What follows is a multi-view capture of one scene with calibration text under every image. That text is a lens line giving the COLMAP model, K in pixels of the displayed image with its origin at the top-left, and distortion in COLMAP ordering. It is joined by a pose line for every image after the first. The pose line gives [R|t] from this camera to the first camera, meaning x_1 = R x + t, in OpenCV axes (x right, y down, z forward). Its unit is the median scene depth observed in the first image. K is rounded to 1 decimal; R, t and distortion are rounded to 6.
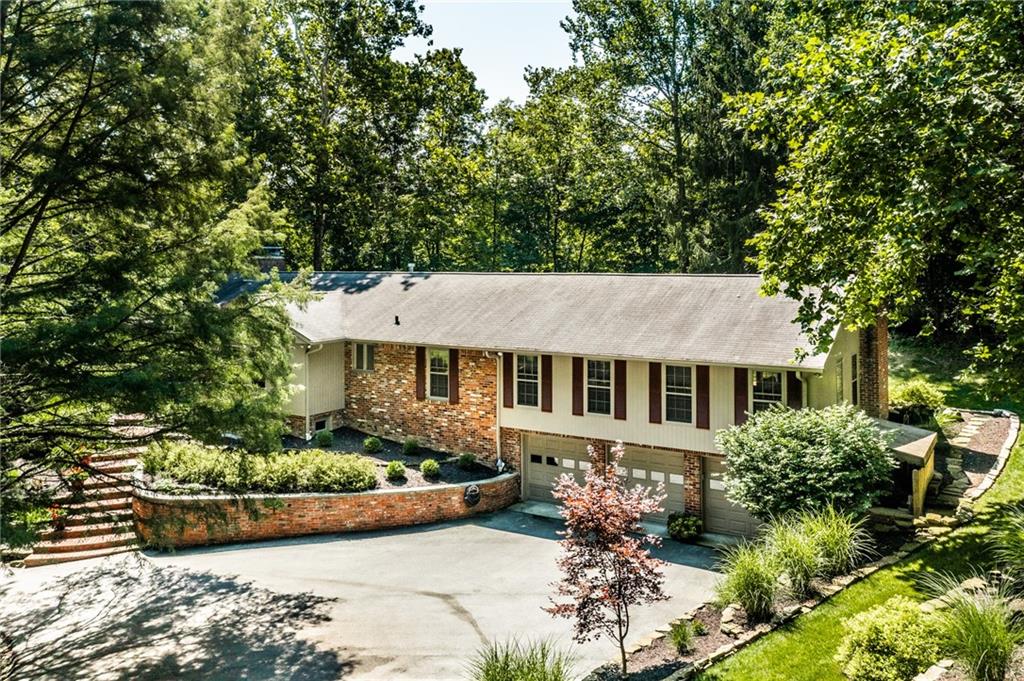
lens RADIAL K [[832.3, 0, 528.8], [0, 832.3, 226.0], [0, 0, 1]] dist [0.005817, -0.000386]
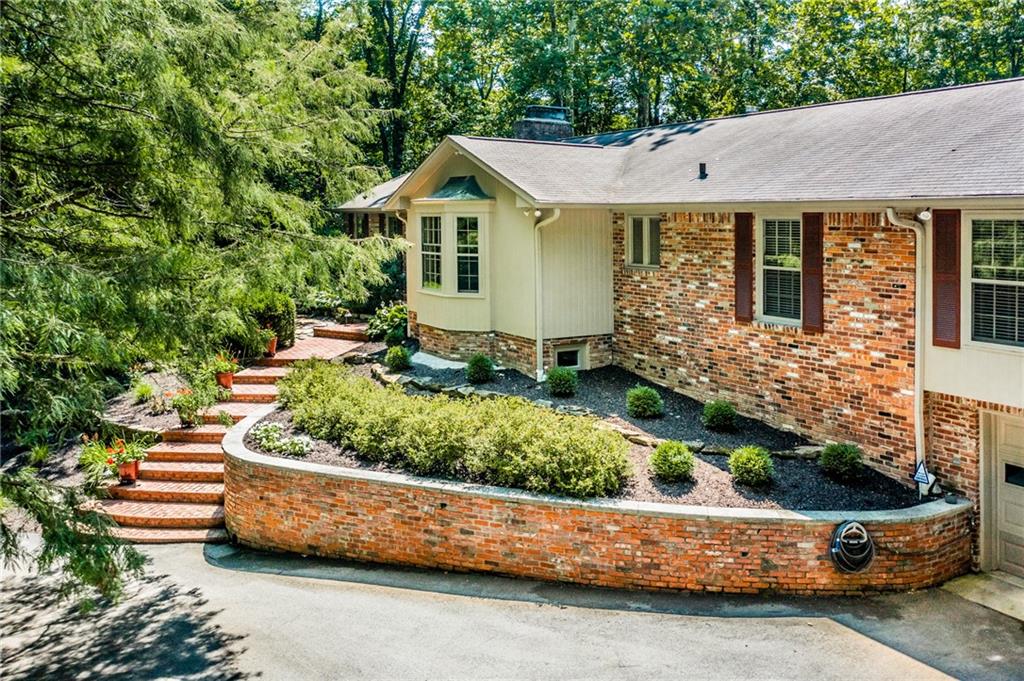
lens RADIAL K [[832.3, 0, 528.8], [0, 832.3, 226.0], [0, 0, 1]] dist [0.005817, -0.000386]
pose [[0.897641, 0.009767, -0.440619, -0.029801], [0.009958, 0.999050, 0.042431, 0.141791], [0.440615, -0.042475, 0.896691, 0.550217]]
